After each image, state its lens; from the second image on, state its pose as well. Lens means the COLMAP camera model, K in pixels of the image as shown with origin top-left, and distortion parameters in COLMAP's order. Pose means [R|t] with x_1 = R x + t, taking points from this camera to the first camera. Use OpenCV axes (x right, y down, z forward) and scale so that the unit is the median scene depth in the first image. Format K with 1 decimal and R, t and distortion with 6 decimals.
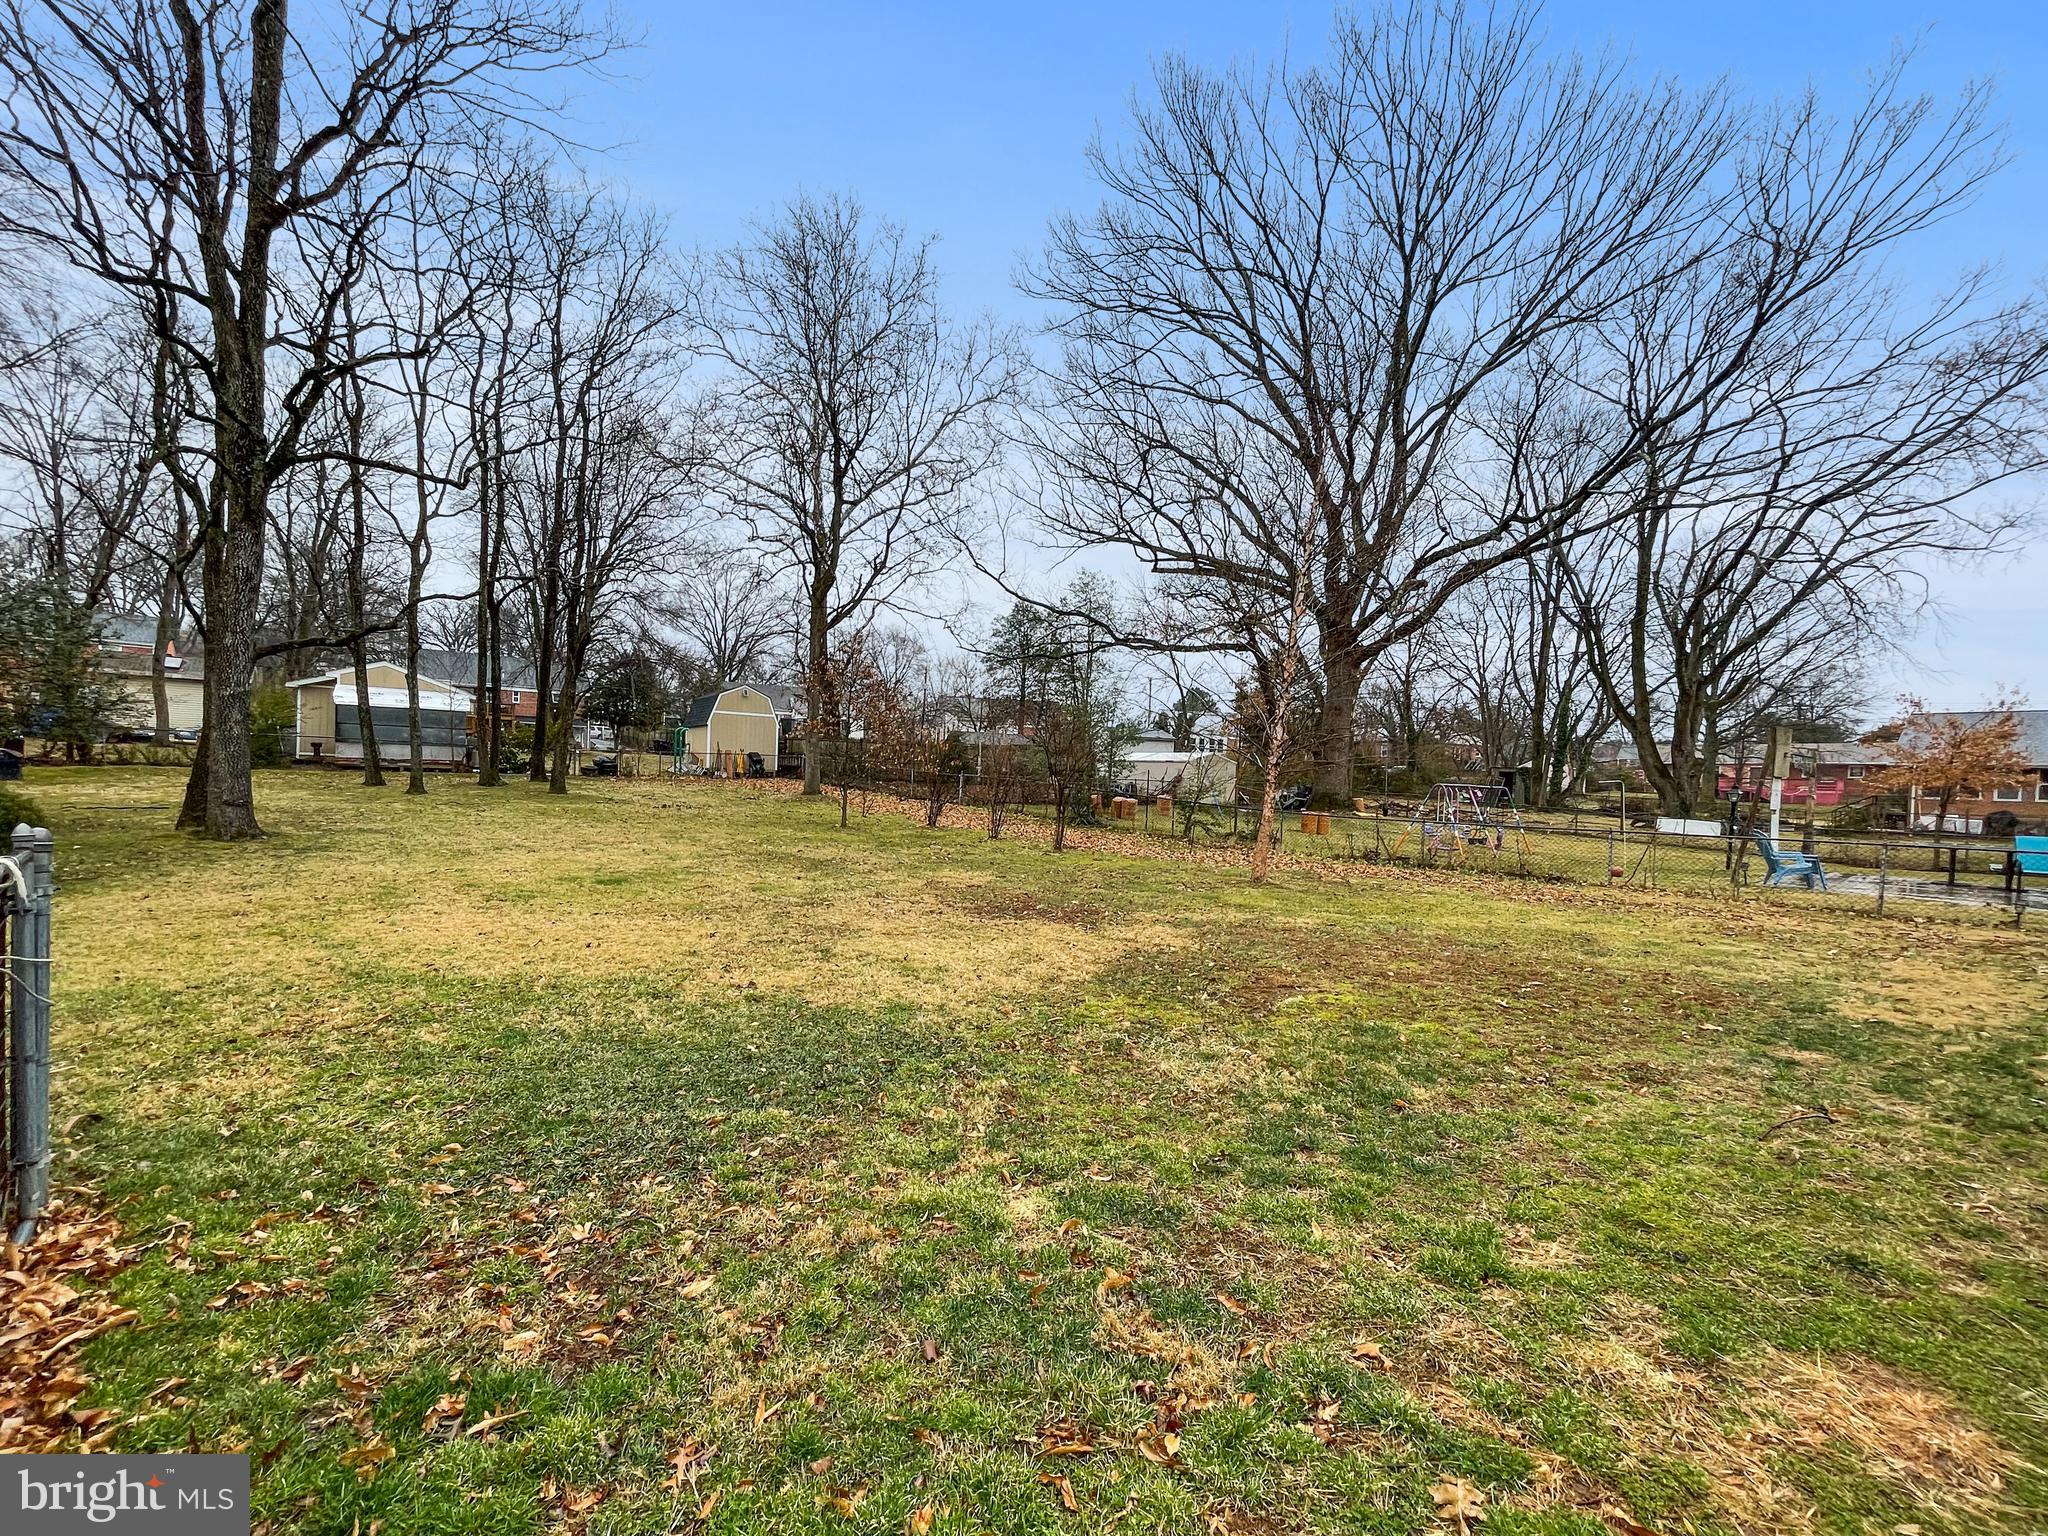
lens RADIAL K [[823.6, 0, 1023.9], [0, 823.6, 788.9], [0, 0, 1]] dist [0.001397, 0.000430]
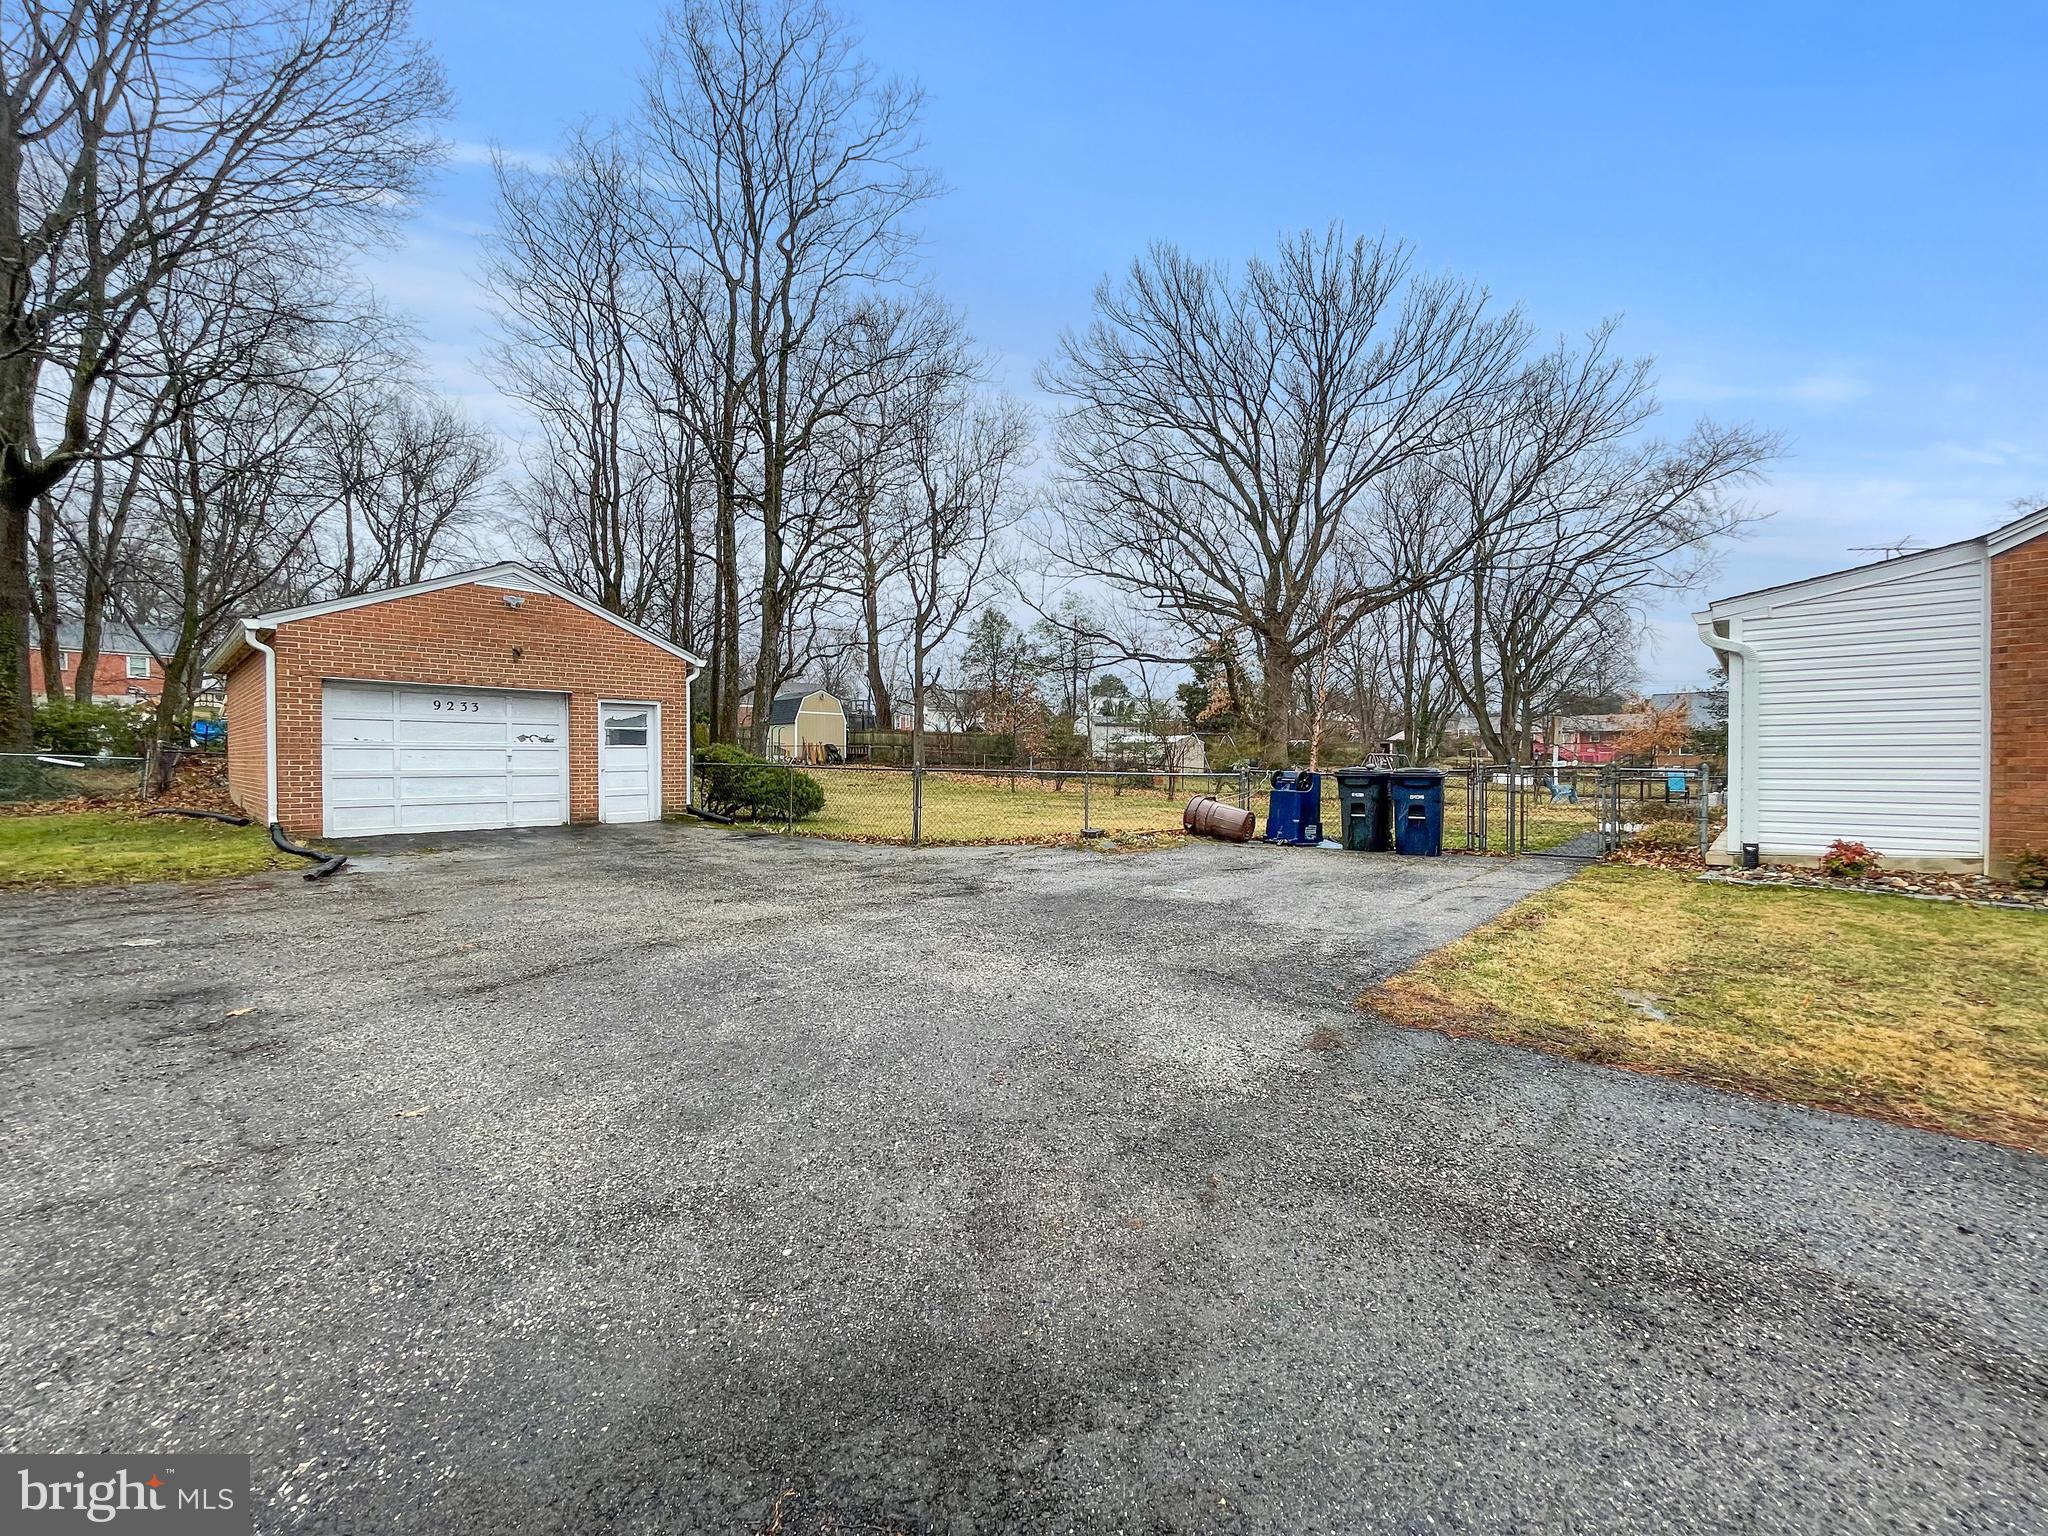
lens RADIAL K [[833.5, 0, 1024.0], [0, 833.5, 768.0], [0, 0, 1]] dist [0.001861, 0.000216]
pose [[0.988995, -0.032218, 0.144397, -0.226094], [0.032778, 0.999462, -0.001504, 0.002839], [-0.144271, 0.006221, 0.989519, -0.290939]]
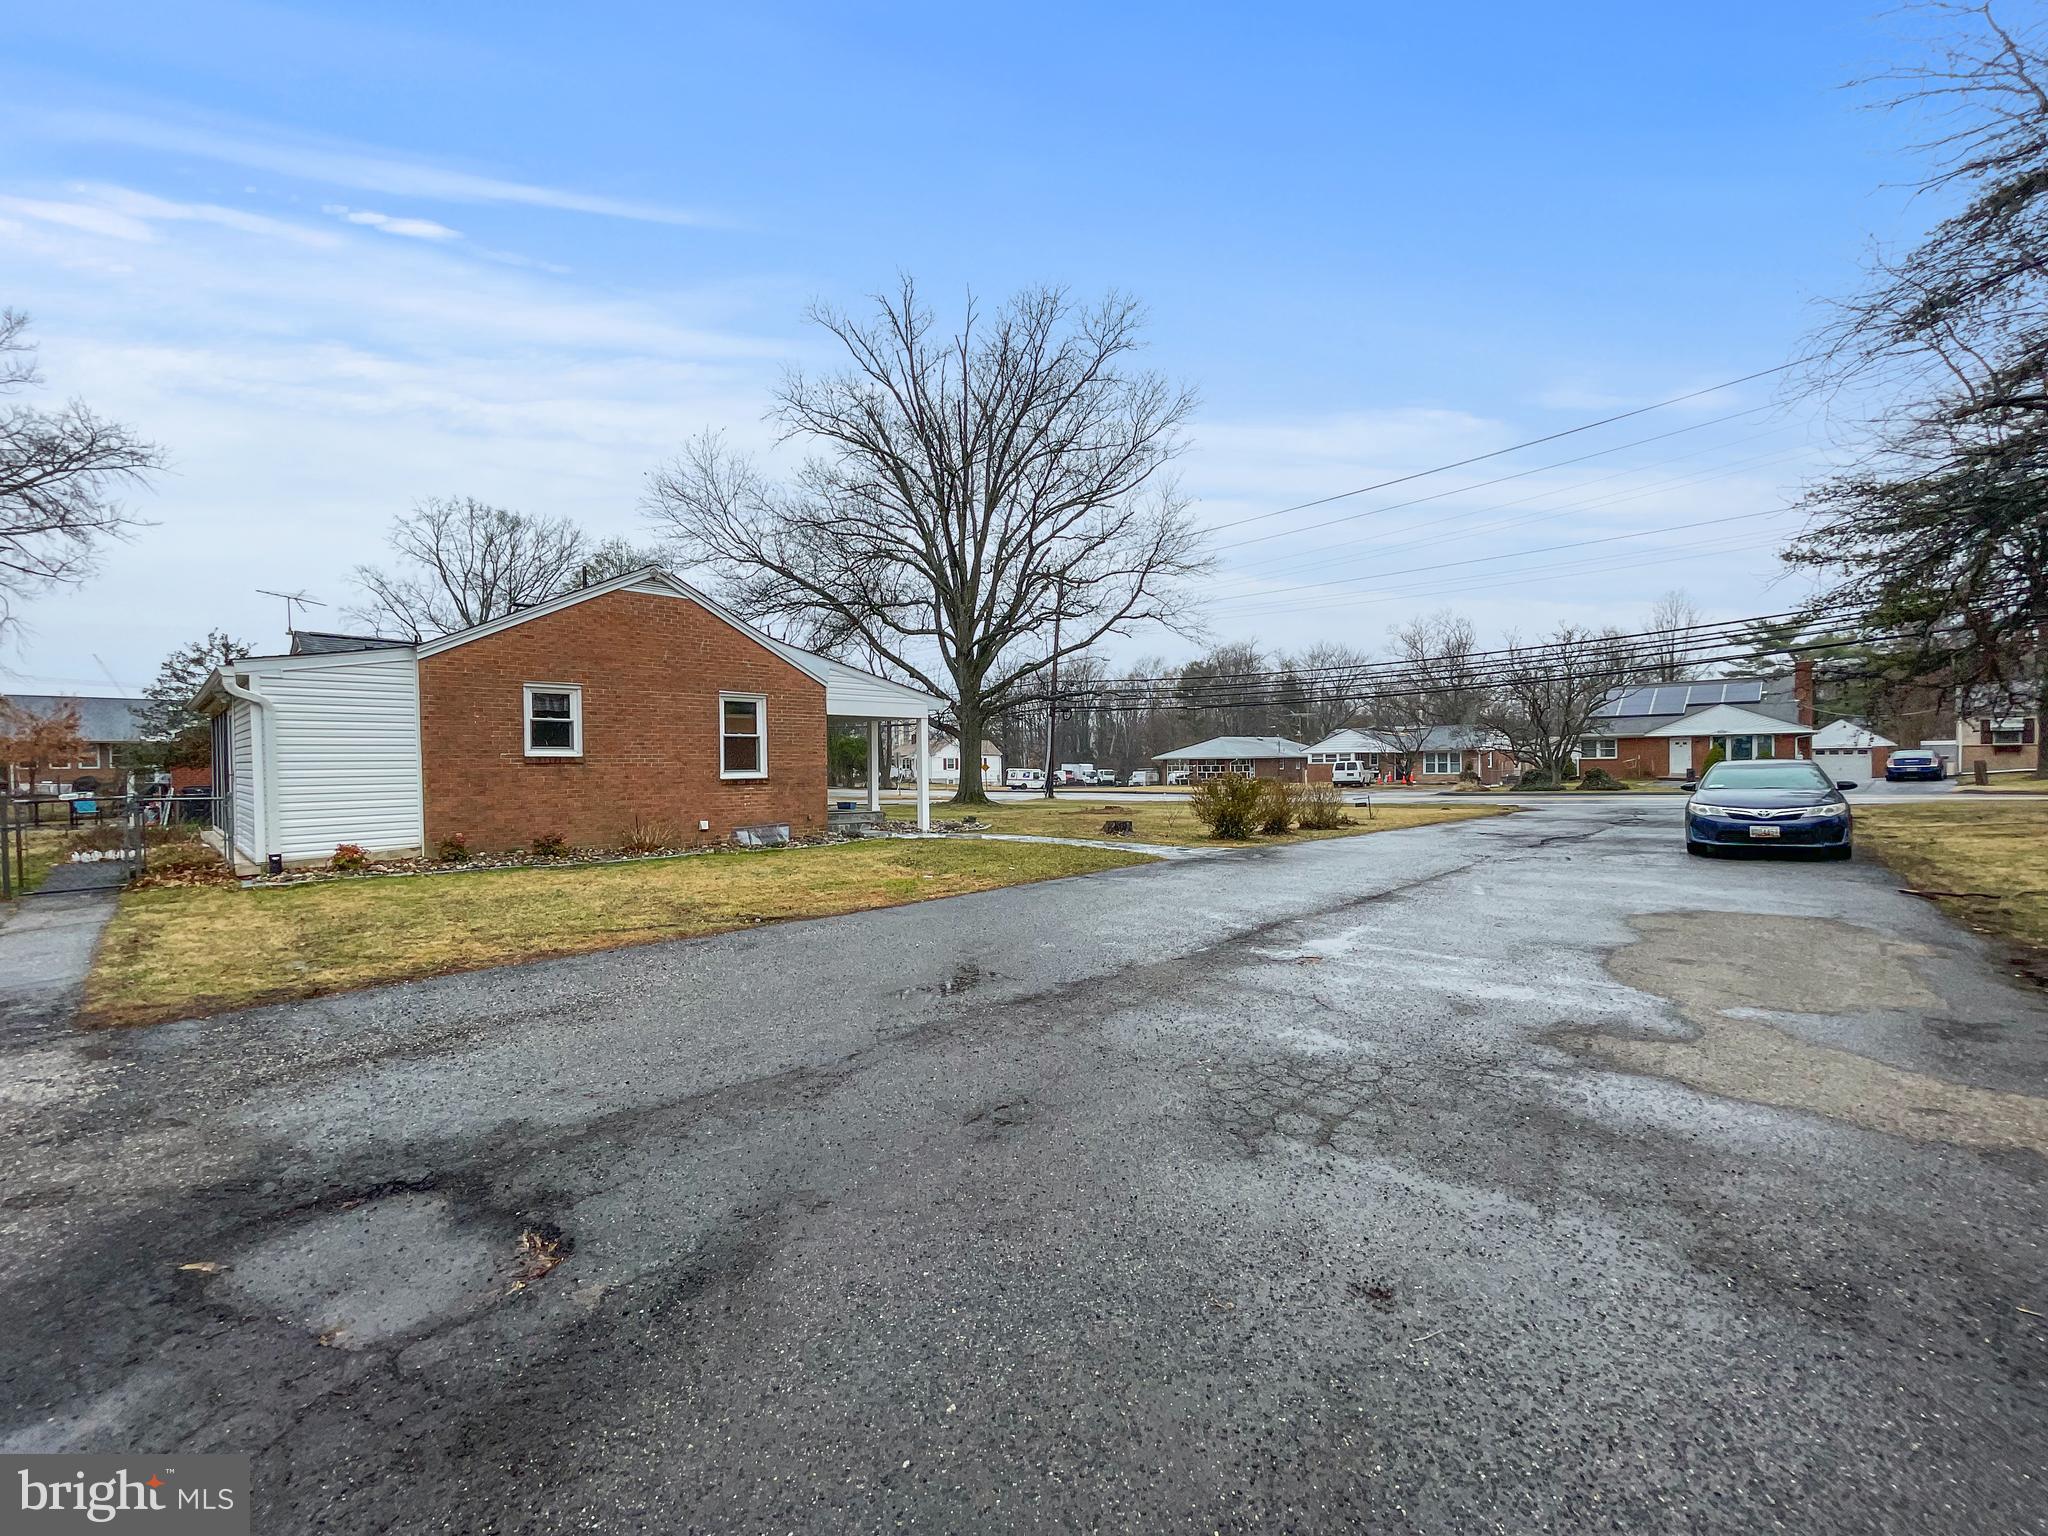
lens RADIAL K [[833.5, 0, 1024.0], [0, 833.5, 768.0], [0, 0, 1]] dist [0.001861, 0.000216]
pose [[-0.127114, -0.040539, 0.991059, -0.527598], [0.022327, 0.998794, 0.043719, -0.030705], [-0.991637, 0.027685, -0.126055, -0.375682]]
